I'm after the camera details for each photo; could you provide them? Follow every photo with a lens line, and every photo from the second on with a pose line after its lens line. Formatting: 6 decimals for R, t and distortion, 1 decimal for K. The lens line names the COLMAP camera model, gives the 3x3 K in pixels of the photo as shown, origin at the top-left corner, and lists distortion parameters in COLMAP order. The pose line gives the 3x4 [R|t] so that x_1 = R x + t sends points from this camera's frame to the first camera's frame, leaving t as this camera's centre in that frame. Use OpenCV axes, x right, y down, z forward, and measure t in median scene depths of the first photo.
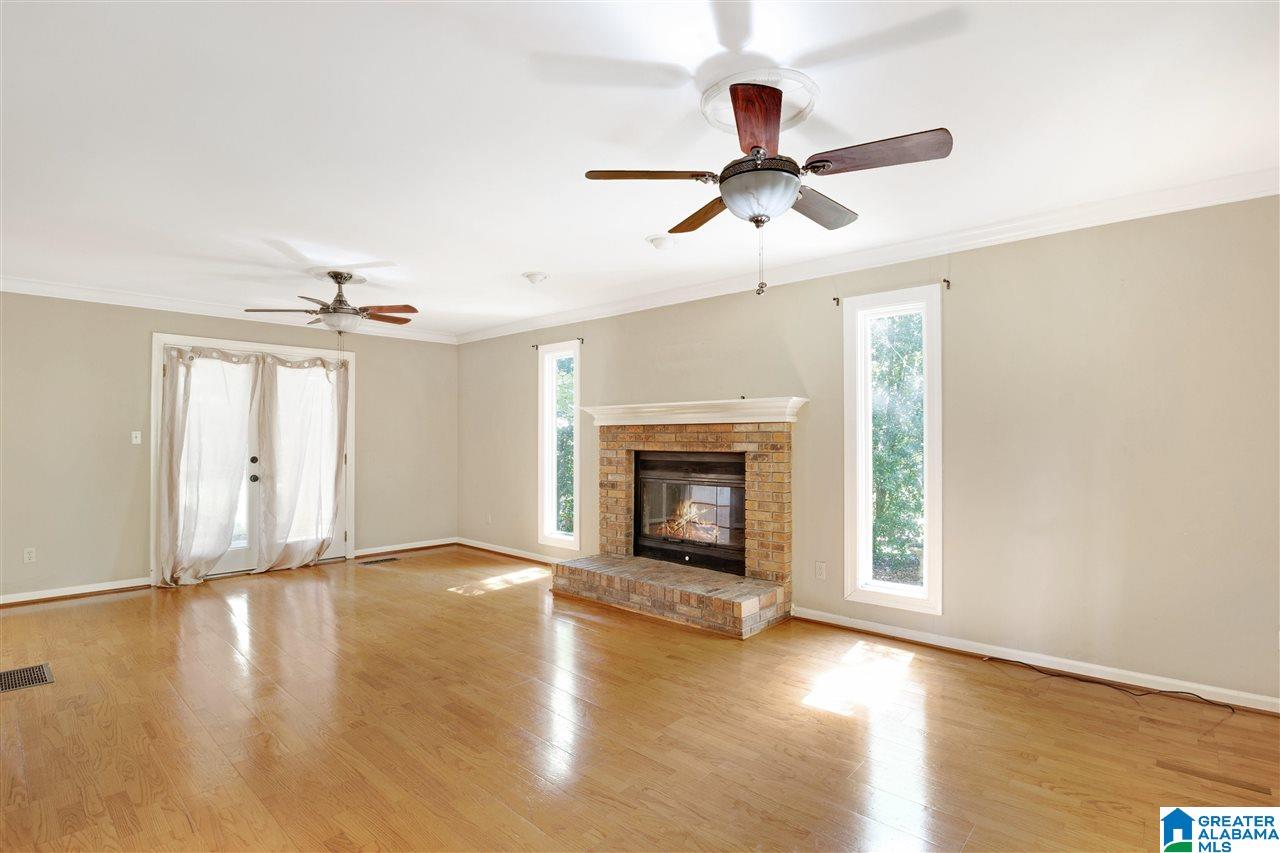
lens RADIAL K [[615.4, 0, 640.0], [0, 615.4, 426.5], [0, 0, 1]] dist [-0.034760, -0.000020]
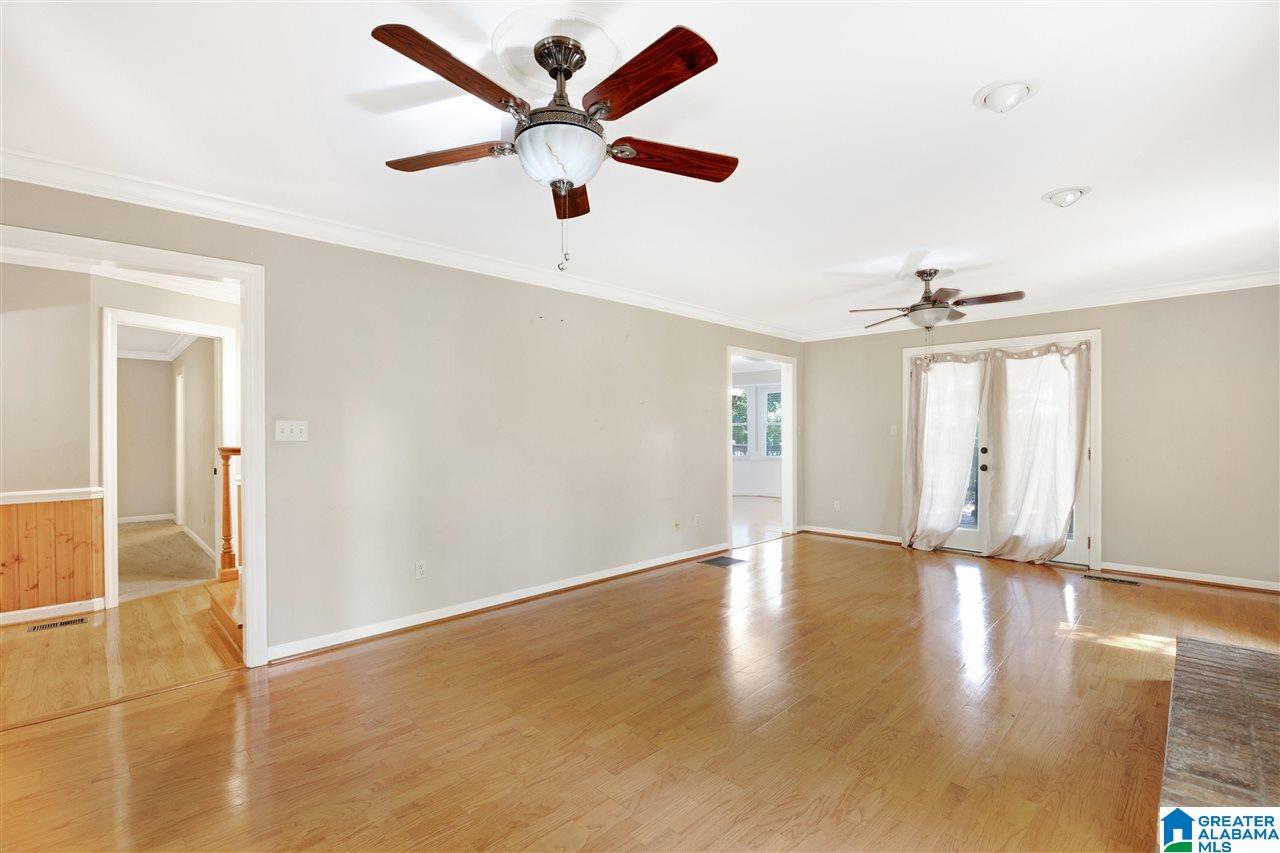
lens RADIAL K [[568.0, 0, 633.6], [0, 568.0, 429.6], [0, 0, 1]] dist [-0.035712, 0.000157]
pose [[-0.063265, -0.000902, -0.997996, 0.388363], [0.020373, 0.999790, -0.002195, 0.007481], [0.997789, -0.020471, -0.063233, 0.448383]]
